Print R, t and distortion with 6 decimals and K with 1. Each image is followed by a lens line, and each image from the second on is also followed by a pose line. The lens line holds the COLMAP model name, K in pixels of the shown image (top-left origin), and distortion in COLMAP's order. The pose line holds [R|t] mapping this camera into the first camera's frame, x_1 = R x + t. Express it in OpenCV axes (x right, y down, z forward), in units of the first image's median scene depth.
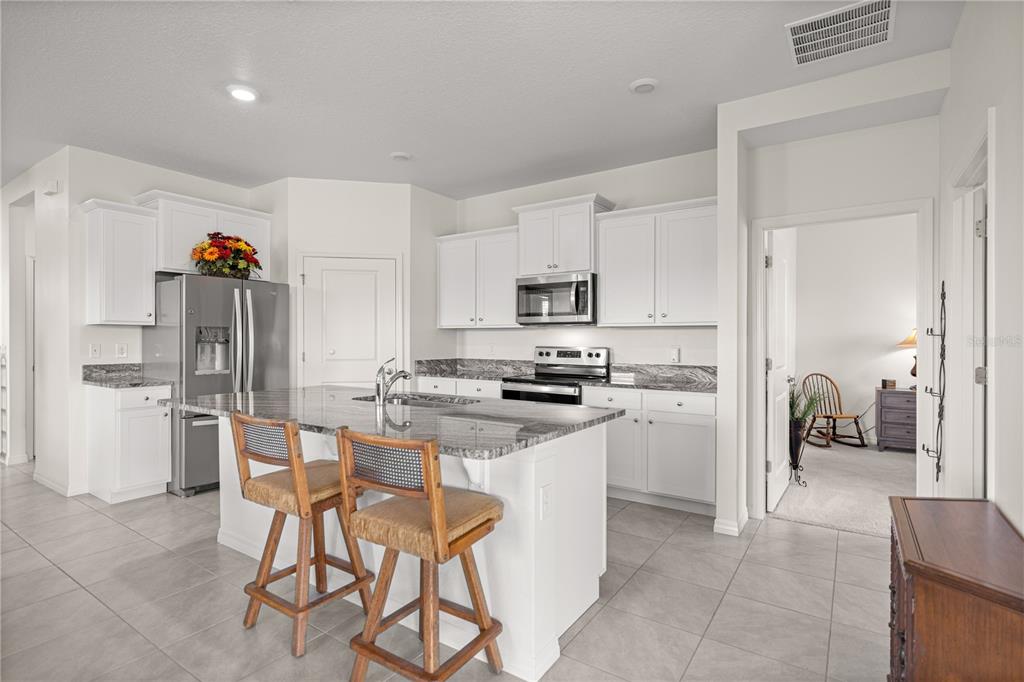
lens RADIAL K [[506.1, 0, 520.4], [0, 506.1, 339.7], [0, 0, 1]] dist [-0.003512, -0.000152]
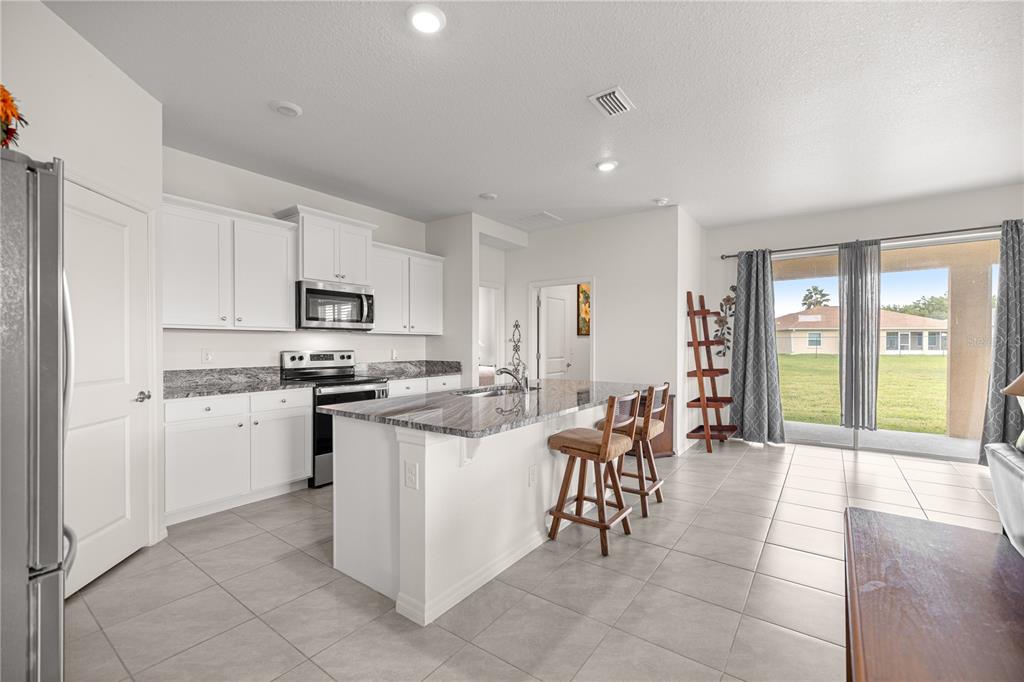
lens RADIAL K [[432.0, 0, 514.6], [0, 432.0, 342.9], [0, 0, 1]] dist [0.002993, 0.000120]
pose [[0.051434, -0.002240, 0.998674, -0.818579], [-0.000450, 0.999997, 0.002266, -0.004470], [-0.998676, -0.000566, 0.051433, 0.561504]]
